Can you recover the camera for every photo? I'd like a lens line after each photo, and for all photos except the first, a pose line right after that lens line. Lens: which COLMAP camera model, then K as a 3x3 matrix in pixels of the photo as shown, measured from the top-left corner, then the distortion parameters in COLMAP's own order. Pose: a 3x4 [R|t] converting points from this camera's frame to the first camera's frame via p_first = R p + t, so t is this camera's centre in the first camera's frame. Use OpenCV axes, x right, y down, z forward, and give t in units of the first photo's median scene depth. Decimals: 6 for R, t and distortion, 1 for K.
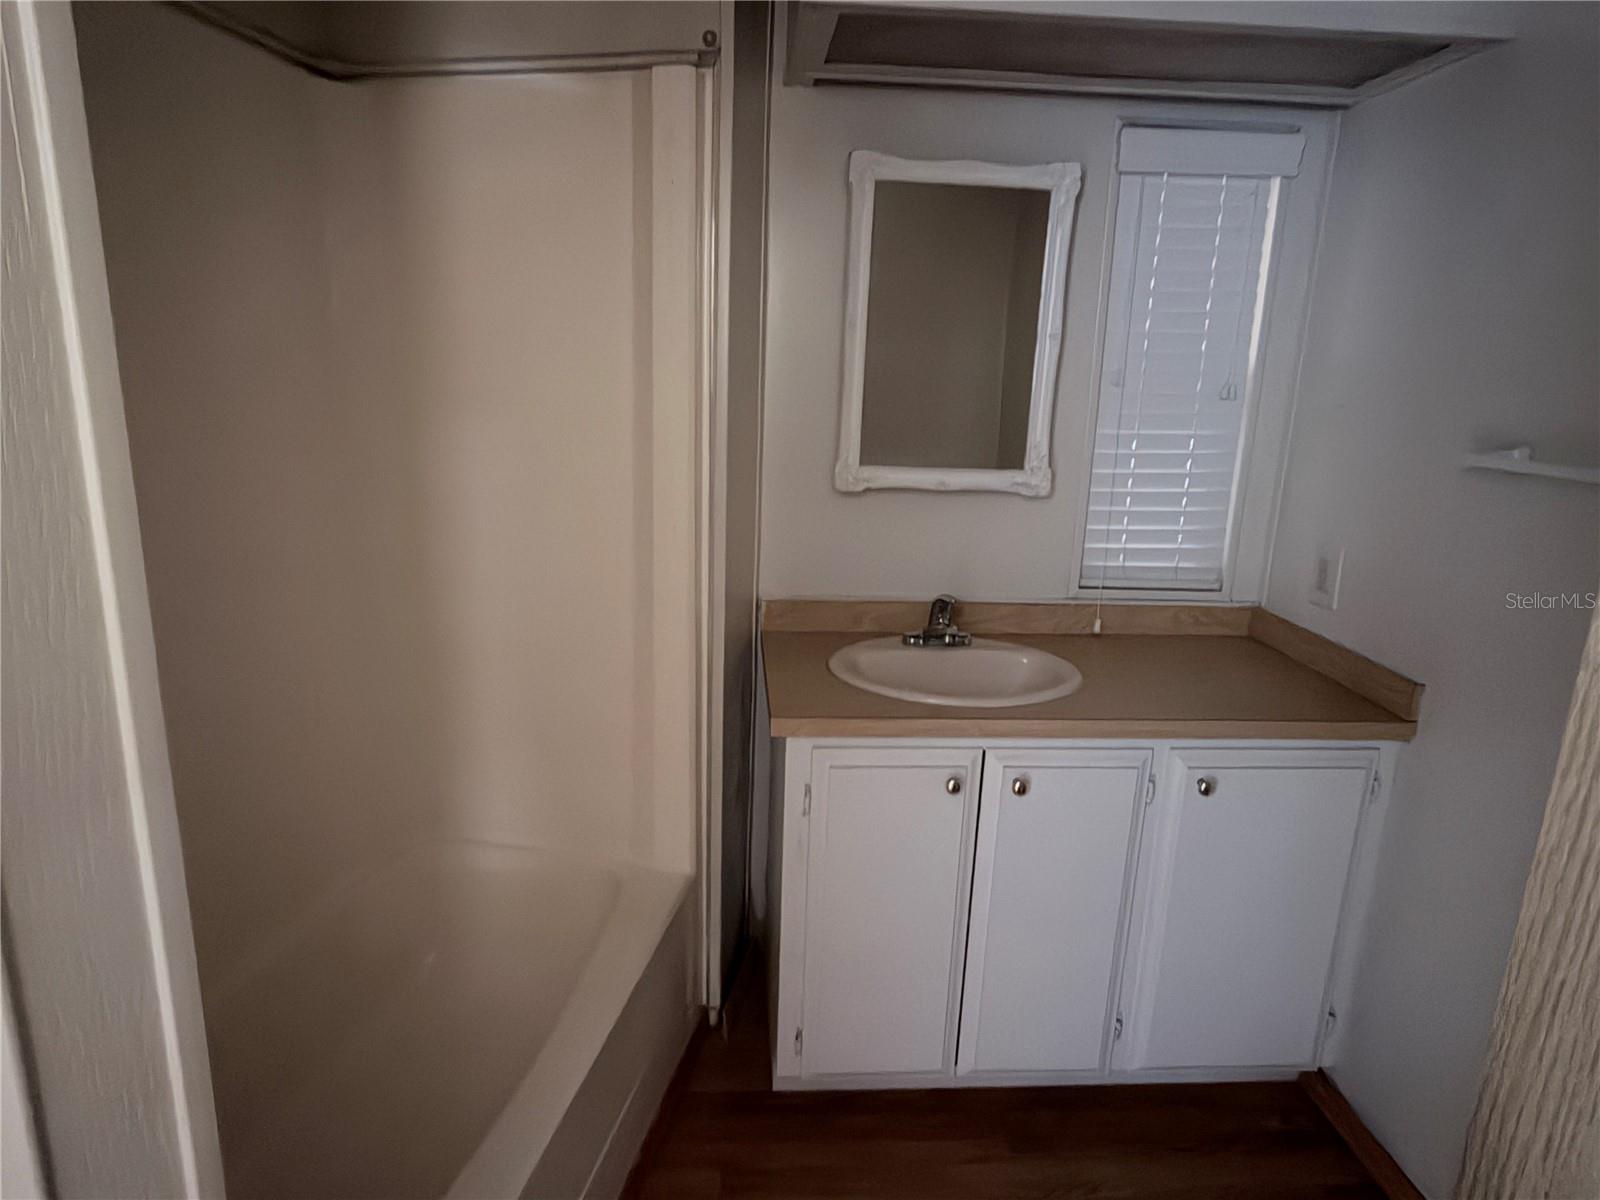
lens RADIAL K [[940.3, 0, 796.4], [0, 940.3, 602.3], [0, 0, 1]] dist [0.002080, 0.000243]
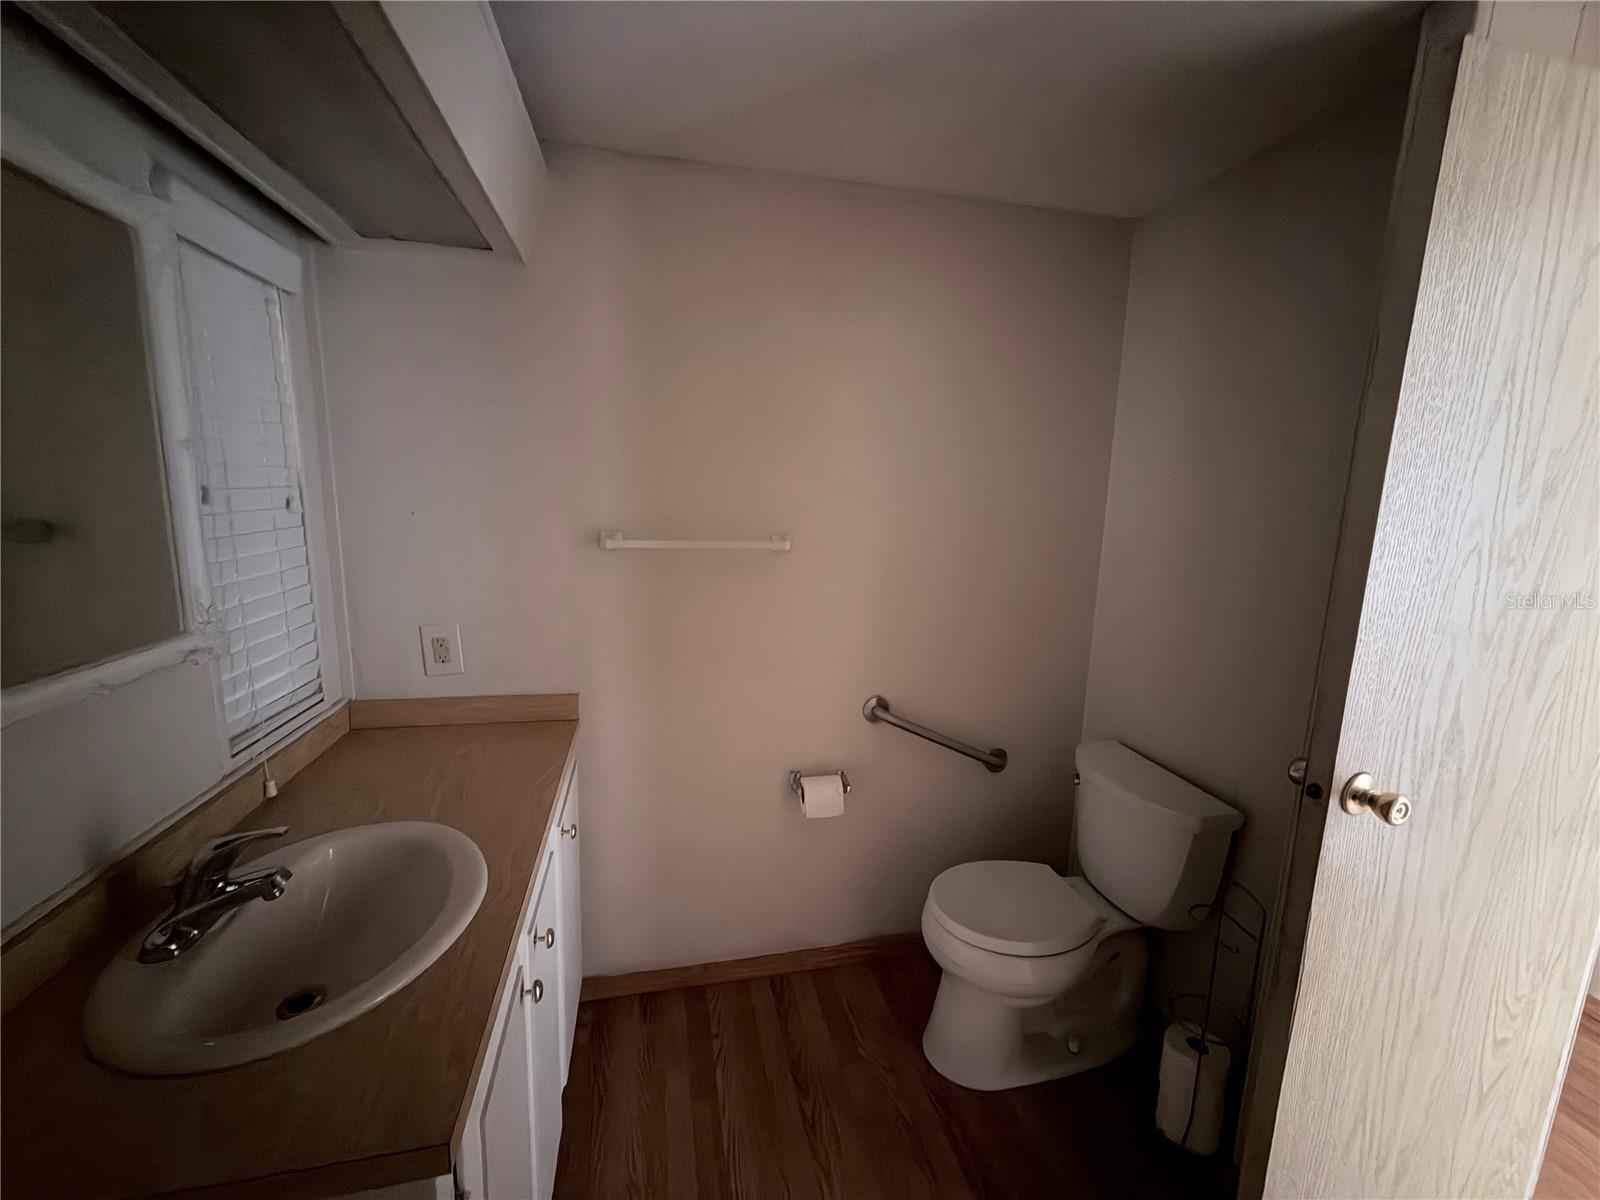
lens RADIAL K [[637.8, 0, 799.4], [0, 637.8, 596.1], [0, 0, 1]] dist [-0.002514, -0.000032]
pose [[-0.160064, -0.190294, 0.968591, -0.266479], [0.206899, 0.952978, 0.221418, -0.164358], [-0.965180, 0.235841, -0.113166, 0.571541]]
